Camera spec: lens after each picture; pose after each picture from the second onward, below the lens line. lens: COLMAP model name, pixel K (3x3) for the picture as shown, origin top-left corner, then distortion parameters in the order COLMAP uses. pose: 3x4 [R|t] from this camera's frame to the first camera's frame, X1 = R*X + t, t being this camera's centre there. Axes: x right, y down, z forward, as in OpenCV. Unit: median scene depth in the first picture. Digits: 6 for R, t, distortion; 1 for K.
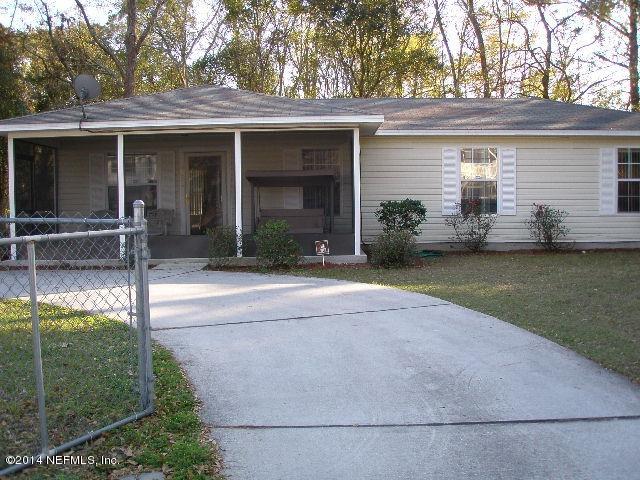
lens RADIAL K [[725.8, 0, 307.0], [0, 725.8, 241.6], [0, 0, 1]] dist [-0.207455, 0.218465]
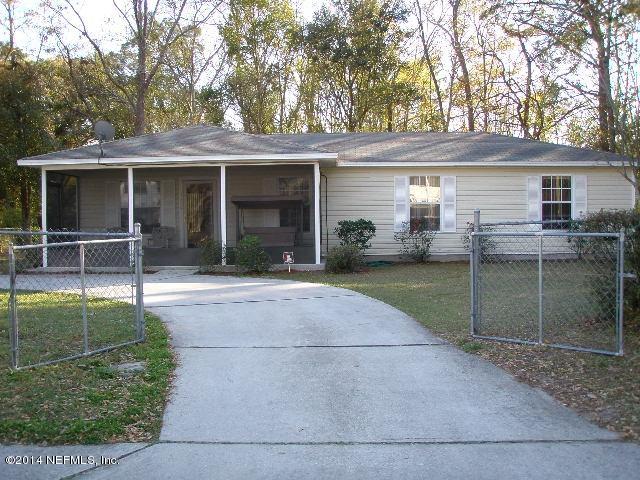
lens RADIAL K [[725.8, 0, 307.0], [0, 725.8, 241.6], [0, 0, 1]] dist [-0.207455, 0.218465]
pose [[0.999864, 0.001172, -0.016476, 0.062823], [-0.001568, 0.999709, -0.024064, 0.009172], [0.016443, 0.024087, 0.999575, -0.225662]]
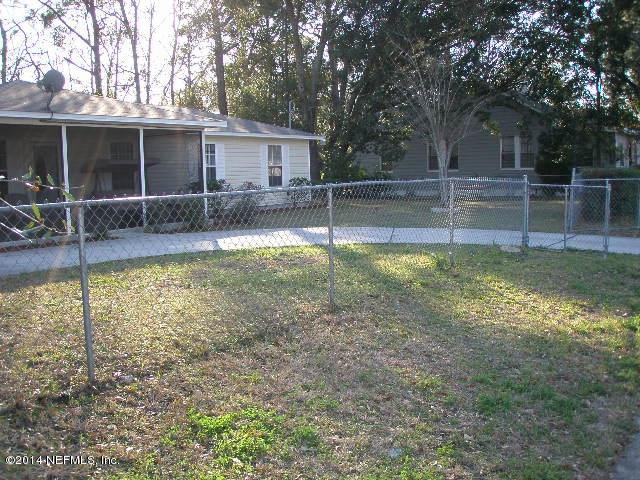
lens RADIAL K [[725.8, 0, 307.0], [0, 725.8, 241.6], [0, 0, 1]] dist [-0.207455, 0.218465]
pose [[0.554186, -0.081379, 0.828405, -0.875055], [0.068205, 0.996302, 0.052245, 0.002090], [-0.829594, 0.027548, 0.557687, 0.044767]]
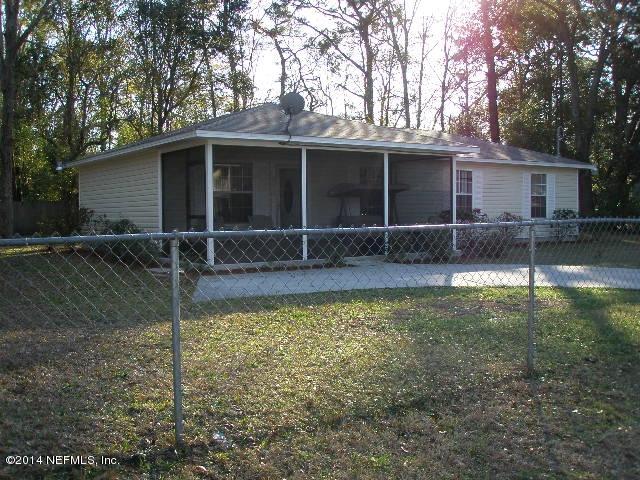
lens RADIAL K [[725.8, 0, 307.0], [0, 725.8, 241.6], [0, 0, 1]] dist [-0.207455, 0.218465]
pose [[0.827256, -0.019051, 0.561501, -0.788968], [0.024843, 0.999688, -0.002682, -0.000110], [-0.561275, 0.016168, 0.827471, 0.049837]]
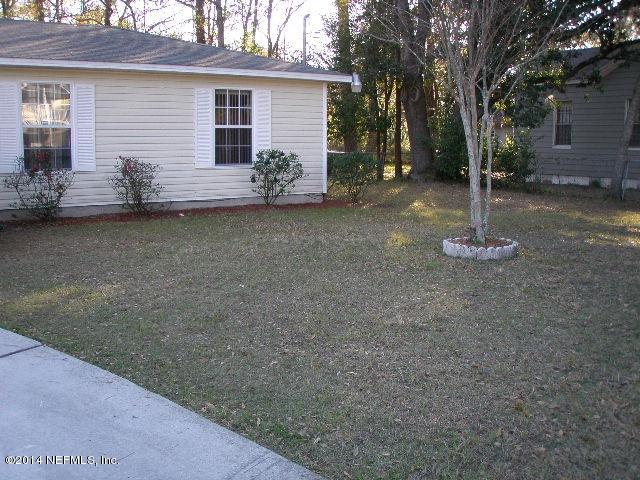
lens RADIAL K [[725.8, 0, 307.0], [0, 725.8, 241.6], [0, 0, 1]] dist [-0.207455, 0.218465]
pose [[0.819996, -0.065516, 0.568607, 0.032882], [0.021428, 0.996245, 0.083888, -0.020794], [-0.571968, -0.056604, 0.818321, 0.225806]]
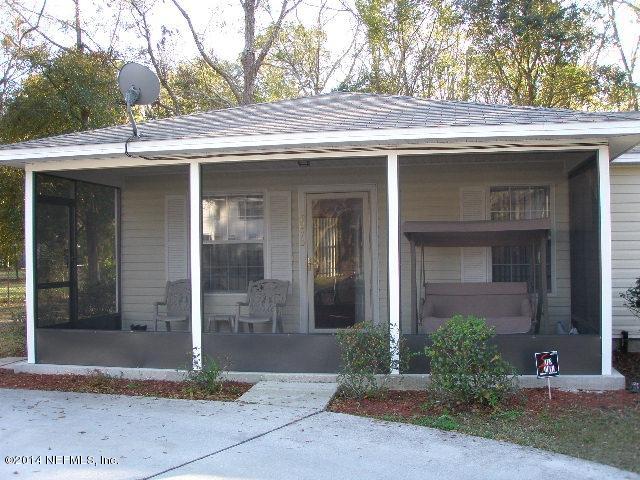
lens RADIAL K [[744.6, 0, 320.0], [0, 744.6, 240.0], [0, 0, 1]] dist [-0.253590, -0.009053]
pose [[0.985615, -0.001925, -0.168994, -0.046661], [-0.008931, 0.997945, -0.063458, -0.041282], [0.168769, 0.064055, 0.983572, 0.362704]]
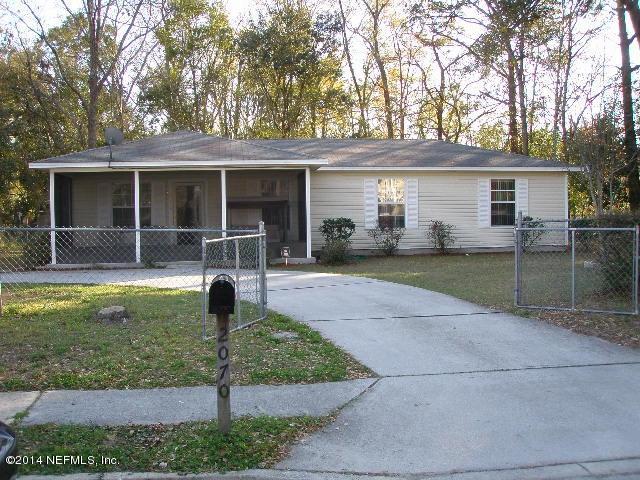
lens RADIAL K [[725.8, 0, 307.0], [0, 725.8, 241.6], [0, 0, 1]] dist [-0.207455, 0.218465]
pose [[0.990308, -0.007681, 0.138676, -0.113651], [0.010626, 0.999733, -0.020508, 0.014507], [-0.138481, 0.021783, 0.990125, -0.349774]]
